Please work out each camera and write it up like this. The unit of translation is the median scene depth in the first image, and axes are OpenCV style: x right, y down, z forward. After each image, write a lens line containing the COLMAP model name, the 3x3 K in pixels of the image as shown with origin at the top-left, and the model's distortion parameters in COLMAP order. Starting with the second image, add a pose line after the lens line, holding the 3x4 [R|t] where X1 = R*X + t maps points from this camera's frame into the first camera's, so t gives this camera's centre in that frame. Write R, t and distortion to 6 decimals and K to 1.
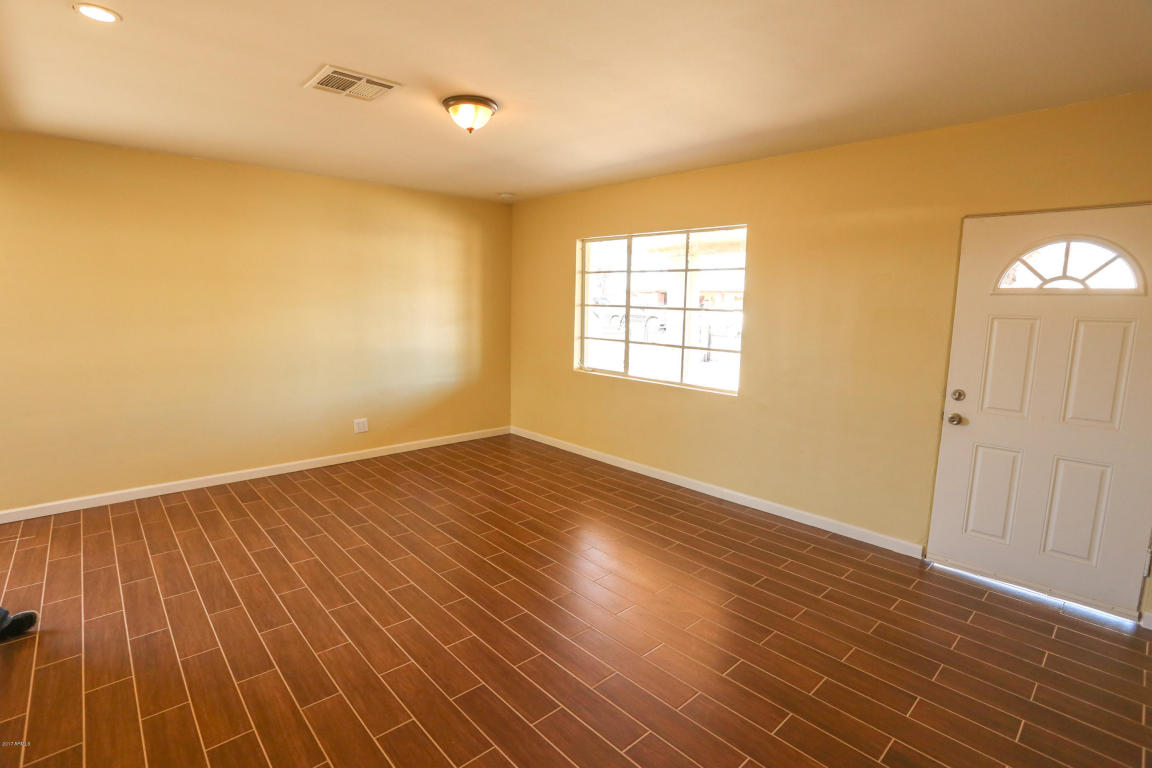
lens RADIAL K [[557.6, 0, 568.2], [0, 557.6, 377.9], [0, 0, 1]] dist [-0.077094, 0.029019]
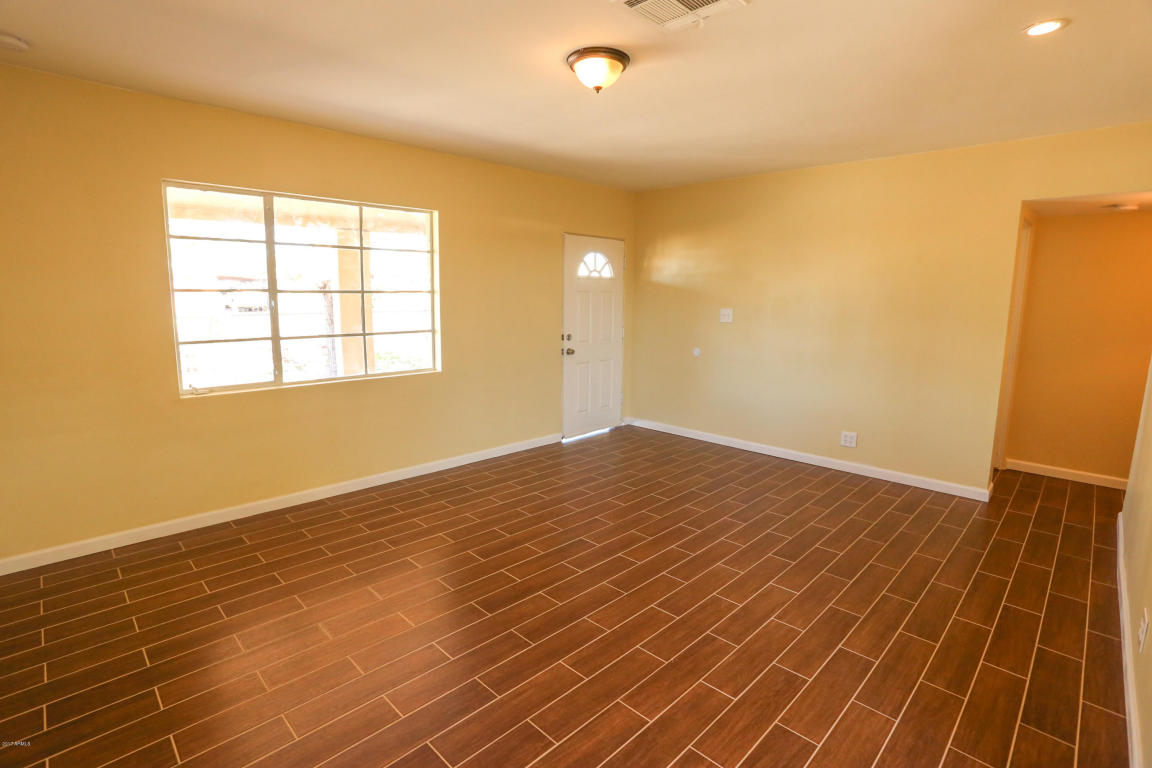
lens RADIAL K [[557.6, 0, 568.2], [0, 557.6, 377.9], [0, 0, 1]] dist [-0.077094, 0.029019]
pose [[-0.046010, -0.169484, 0.984458, -0.932387], [0.124900, 0.976792, 0.174002, -0.134823], [-0.991102, 0.130964, -0.023774, 0.946946]]
